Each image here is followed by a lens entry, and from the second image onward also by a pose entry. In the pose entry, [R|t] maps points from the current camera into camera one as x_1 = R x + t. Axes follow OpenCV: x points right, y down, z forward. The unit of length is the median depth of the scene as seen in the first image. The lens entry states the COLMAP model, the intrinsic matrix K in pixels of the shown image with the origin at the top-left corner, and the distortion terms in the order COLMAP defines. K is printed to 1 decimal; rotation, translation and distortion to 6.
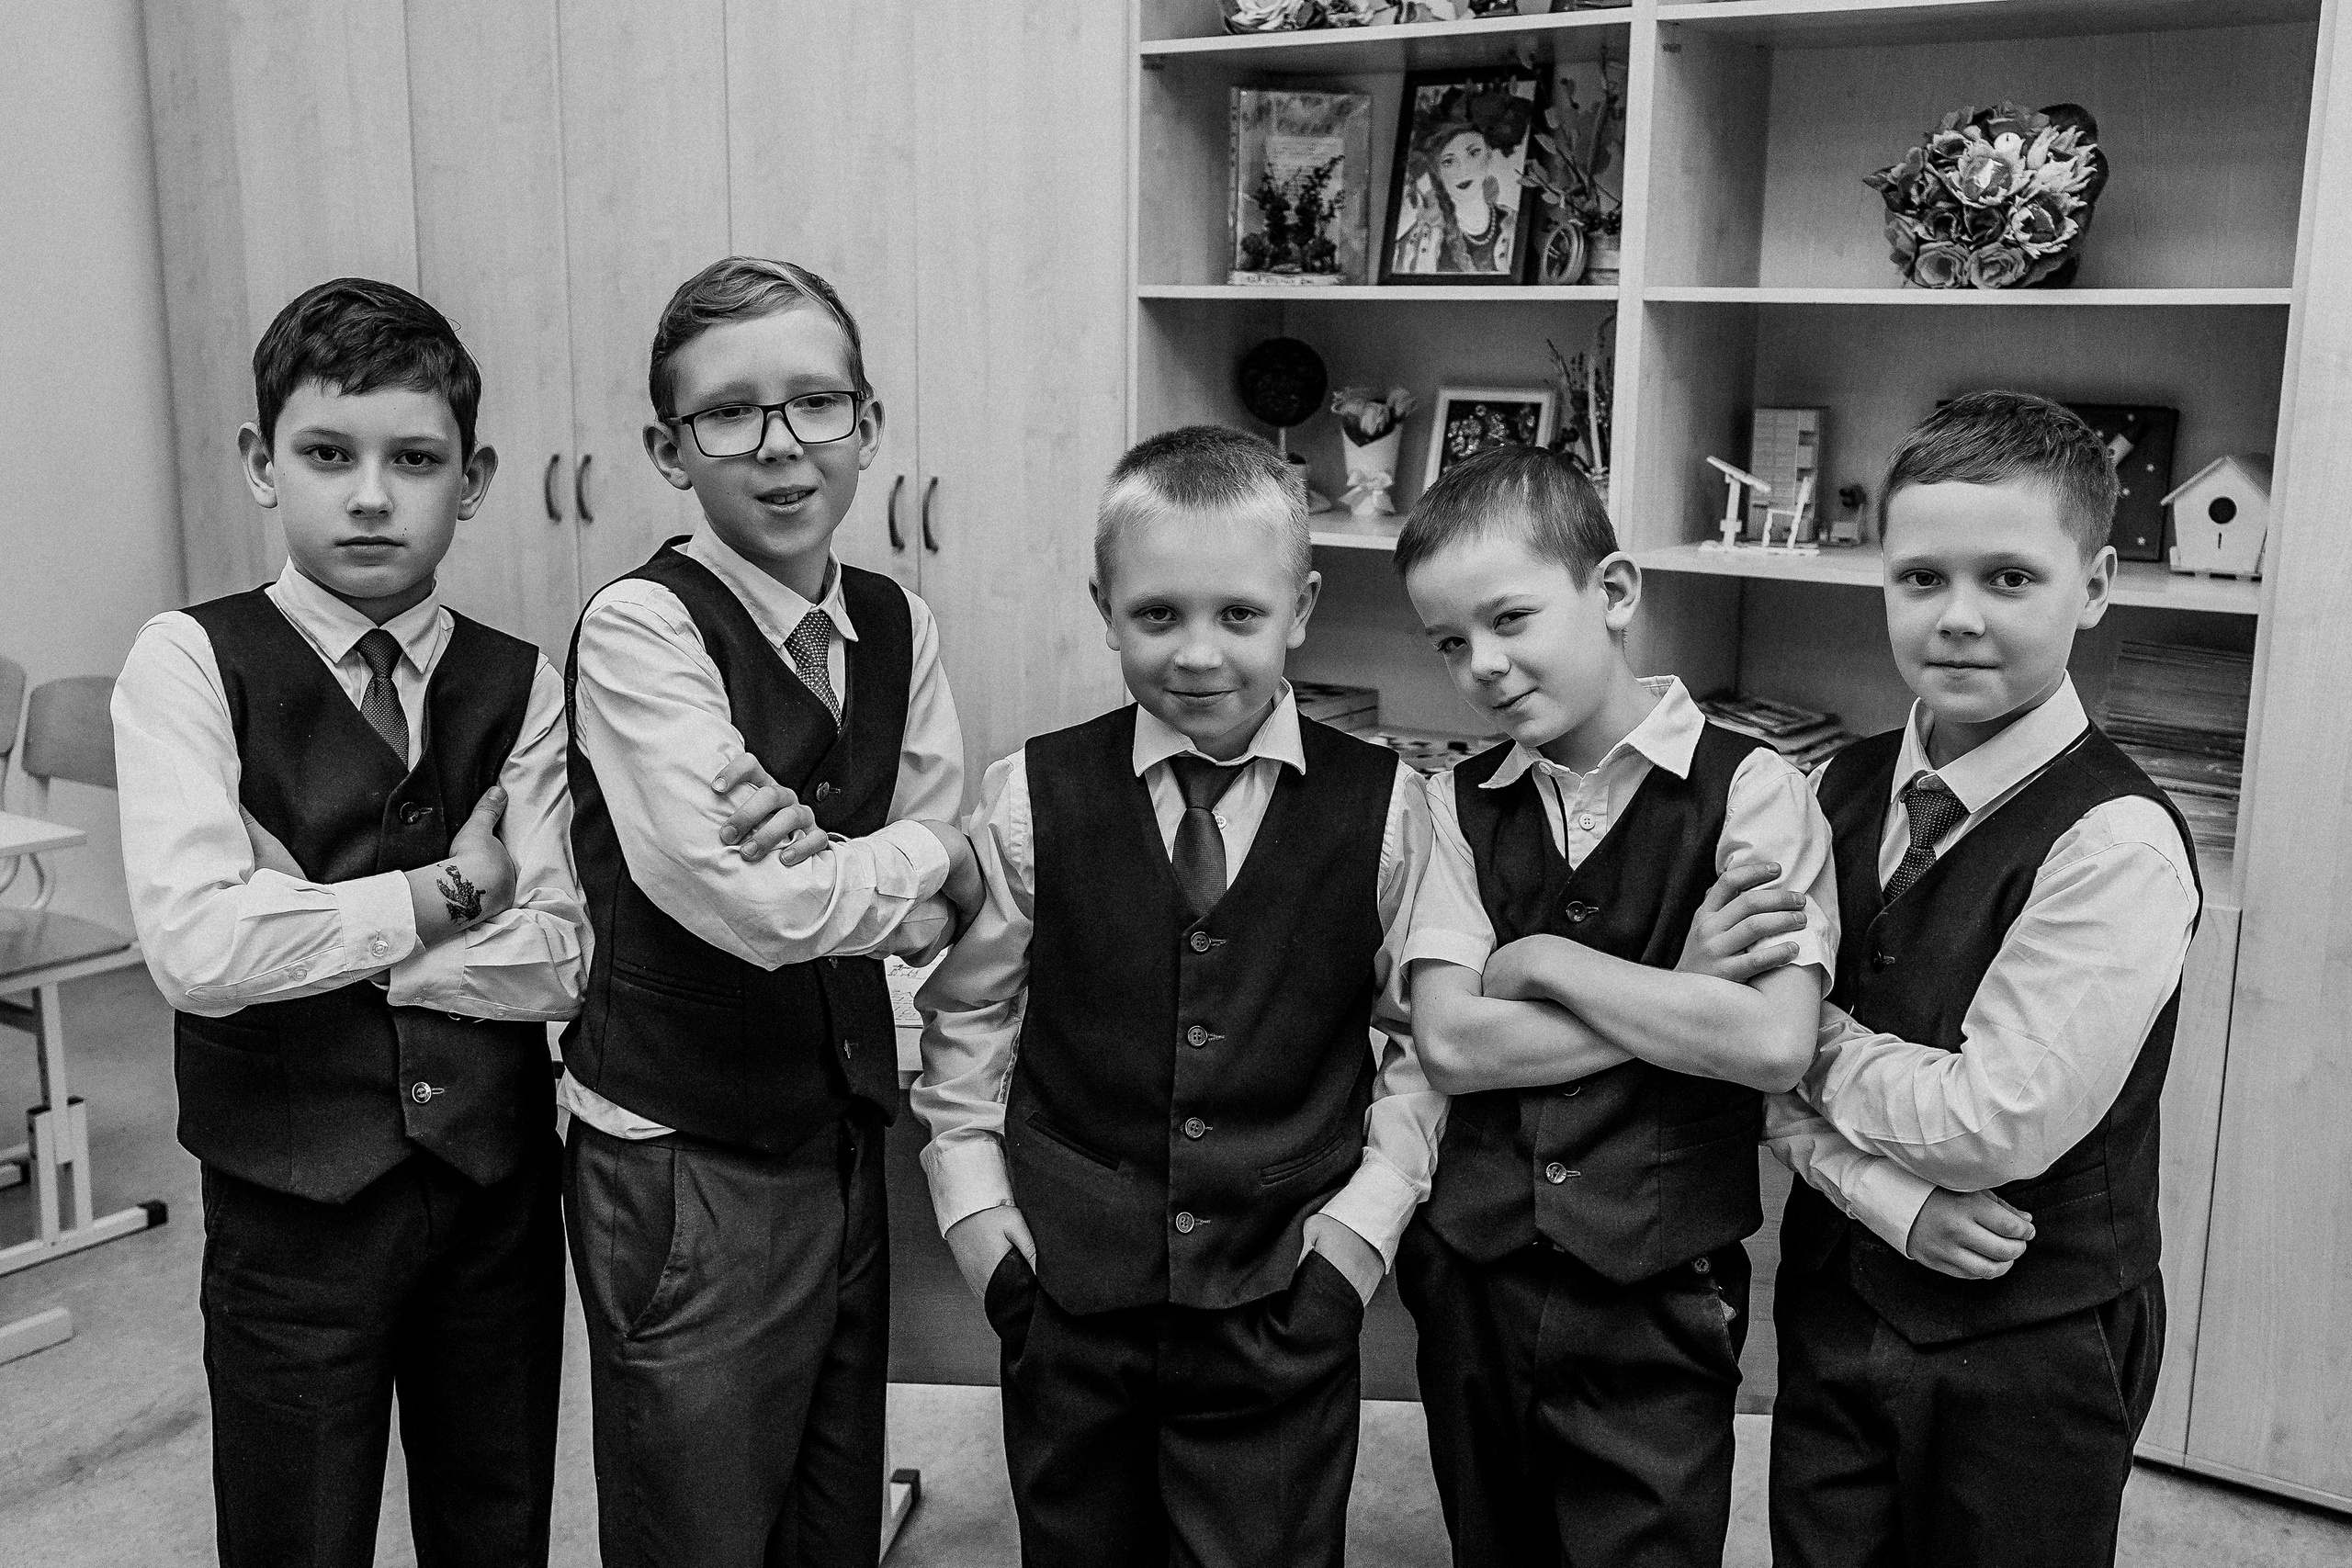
lens RADIAL K [[2391.2, 0, 1177.8], [0, 2391.2, 782.6], [0, 0, 1]] dist [0.011432, -0.000817]
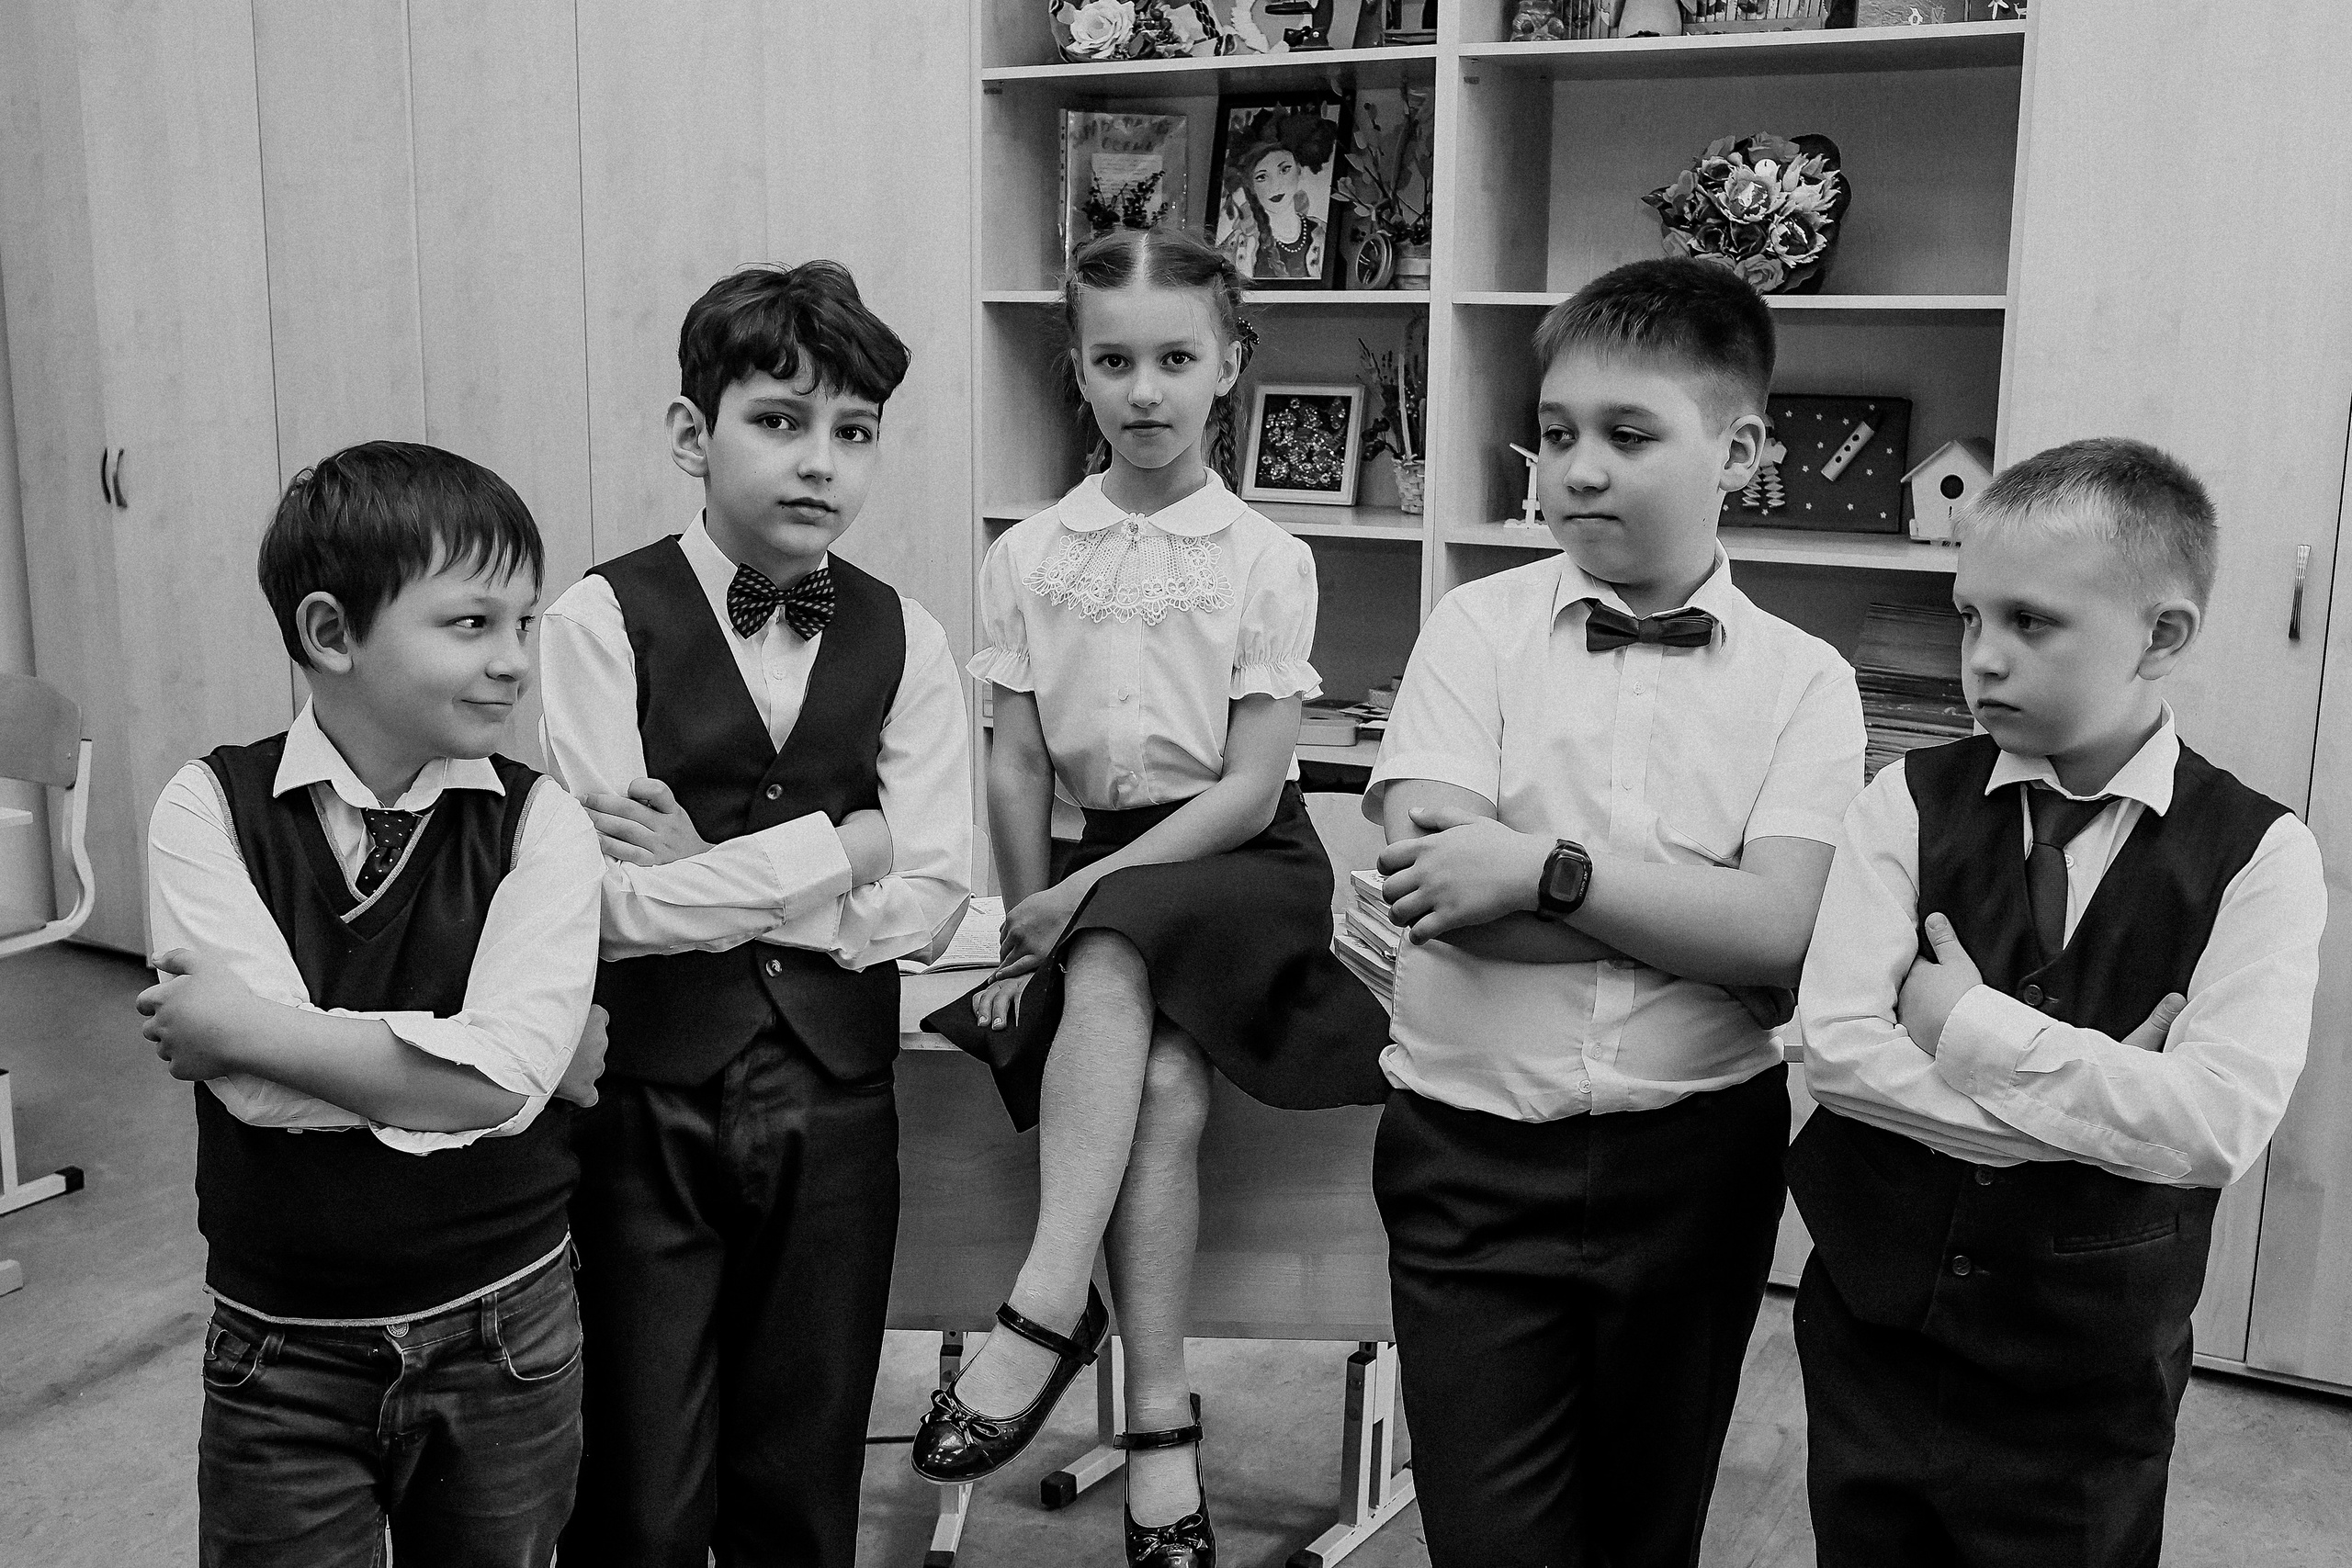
lens RADIAL K [[2446.0, 0, 1119.0], [0, 2446.0, 822.7], [0, 0, 1]] dist [-0.090943, 0.103919]
pose [[0.995770, -0.024018, 0.088688, -0.058475], [0.022965, 0.999653, 0.012877, 0.019687], [-0.088966, -0.010786, 0.995976, -0.104448]]
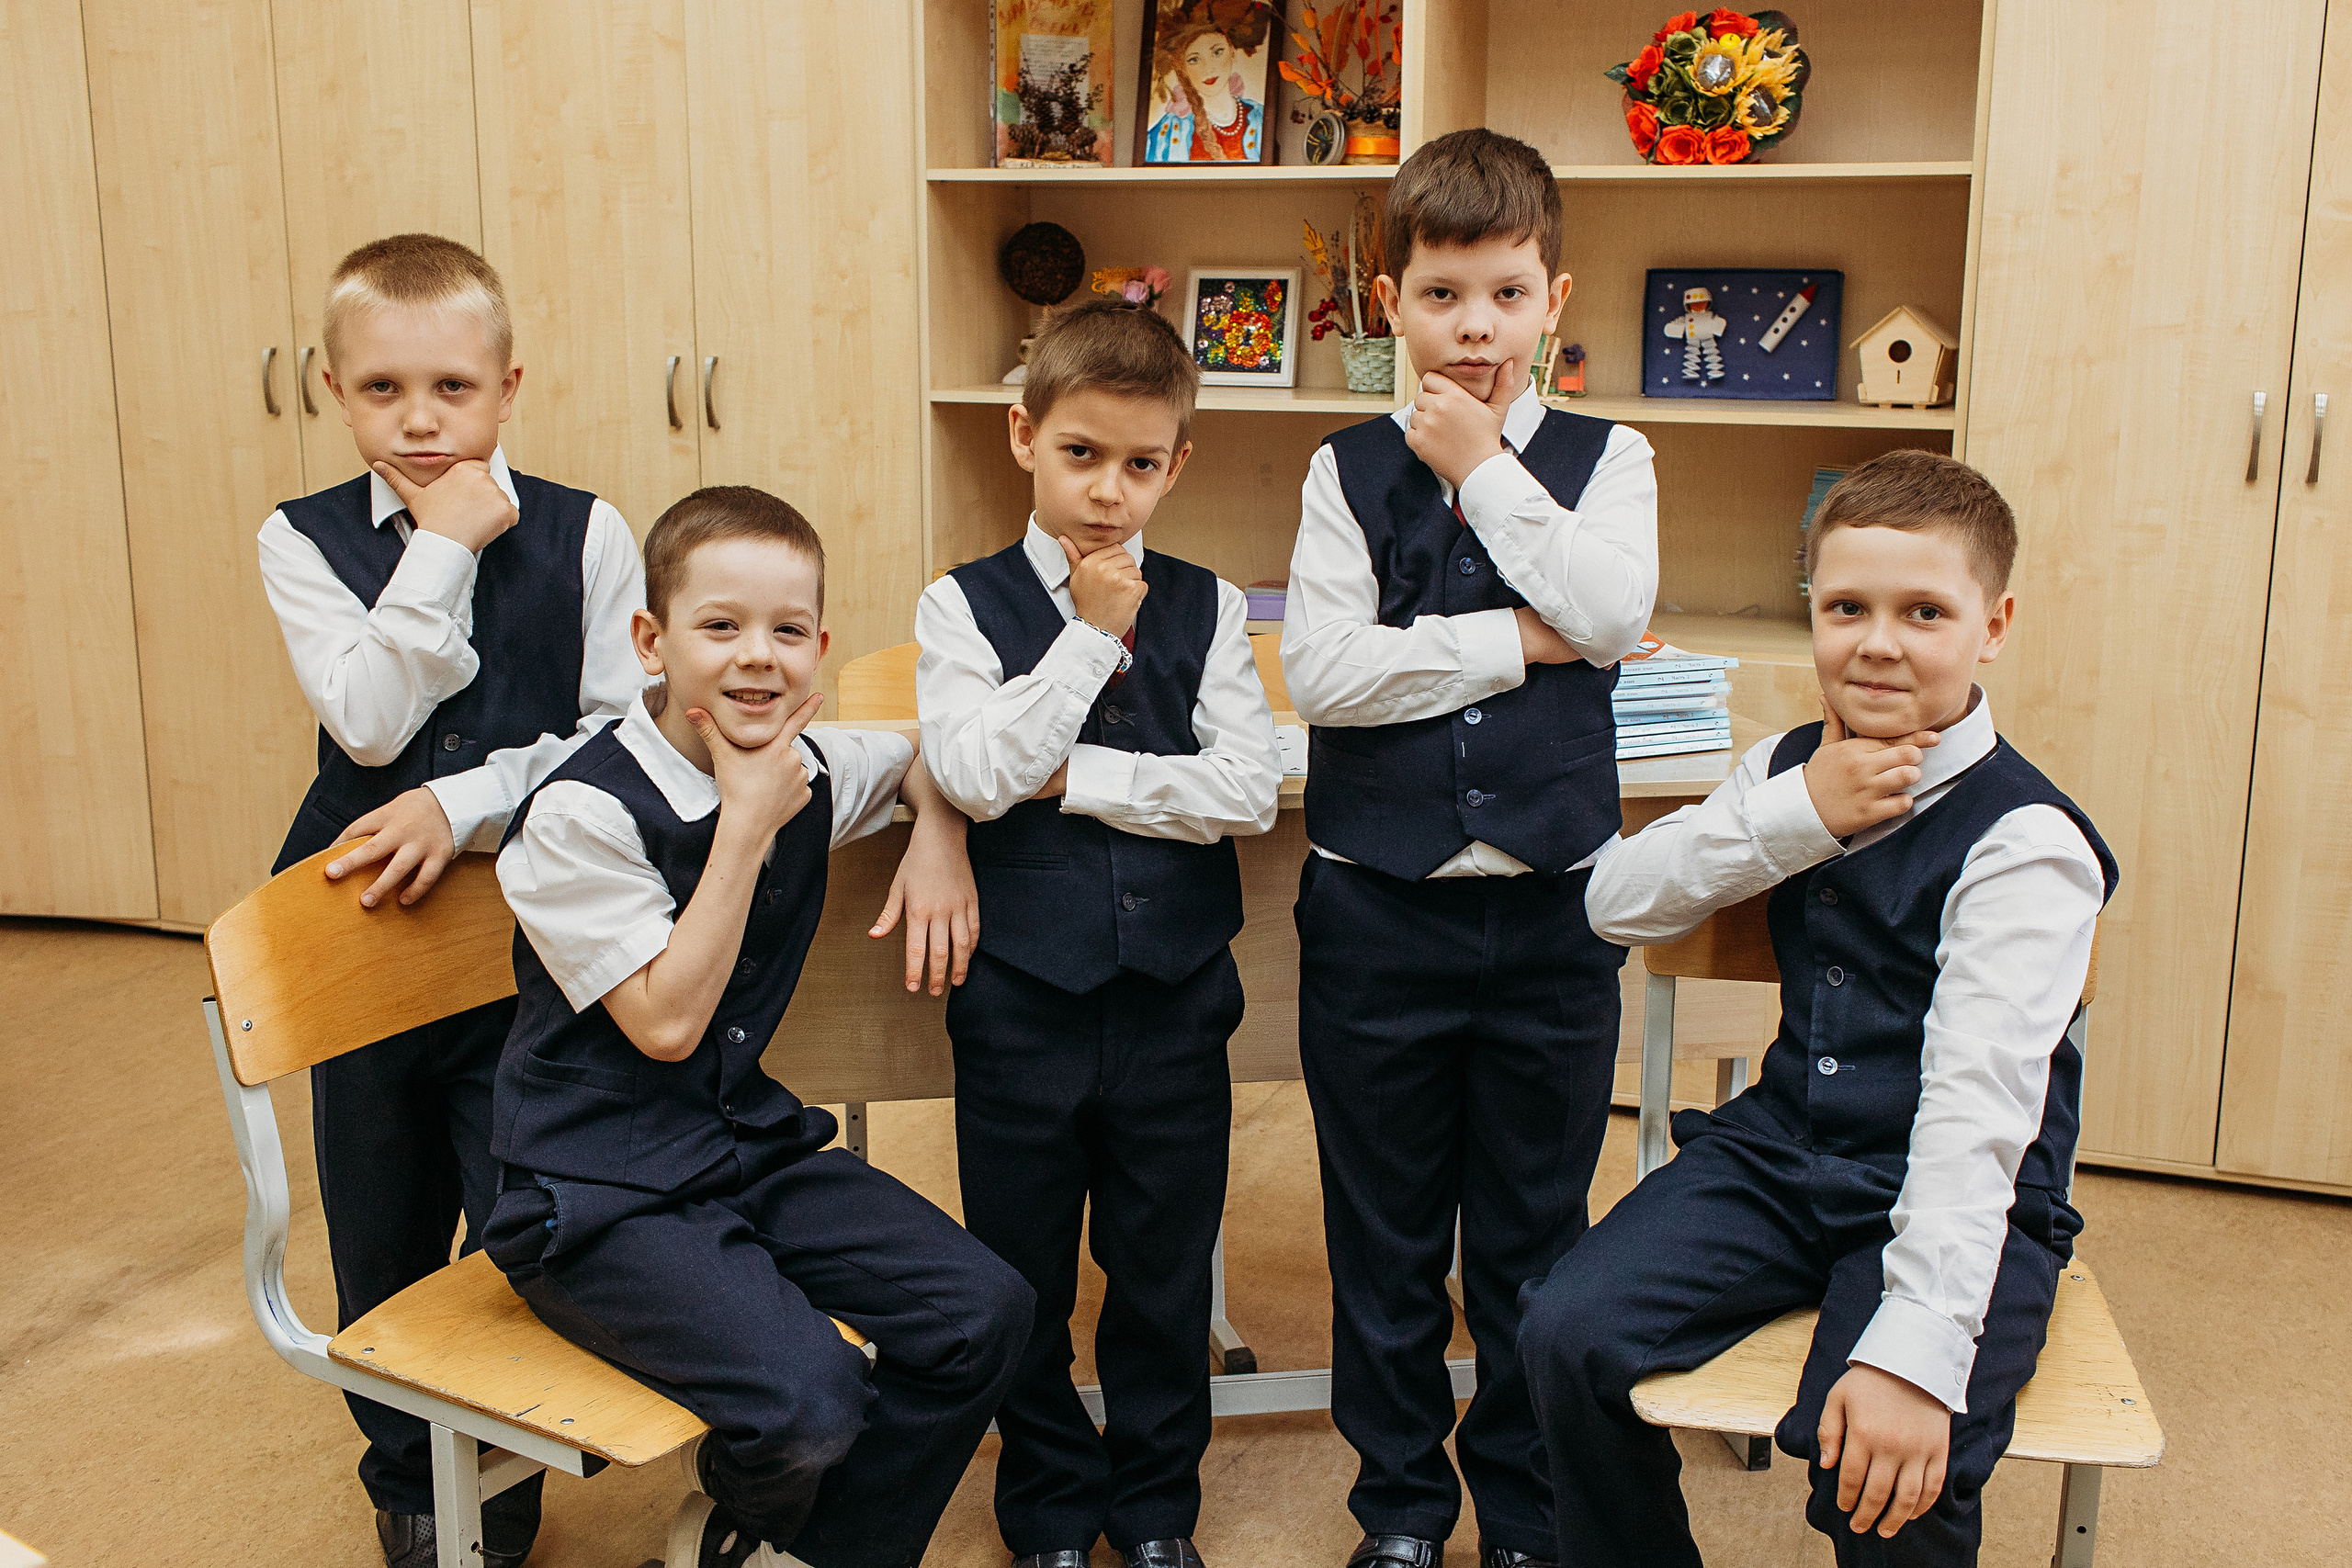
lens RADIAL K [[2382.3, 0, 1239.6], [0, 2382.3, 737.4], [0, 0, 1]] dist [0.010054, 0.001141]
pose [[0.961686, -0.056558, 0.268255, -0.181640], [0.055972, 0.998384, 0.009837, 0.041973], [-0.268378, 0.005555, 0.963298, -0.057455]]
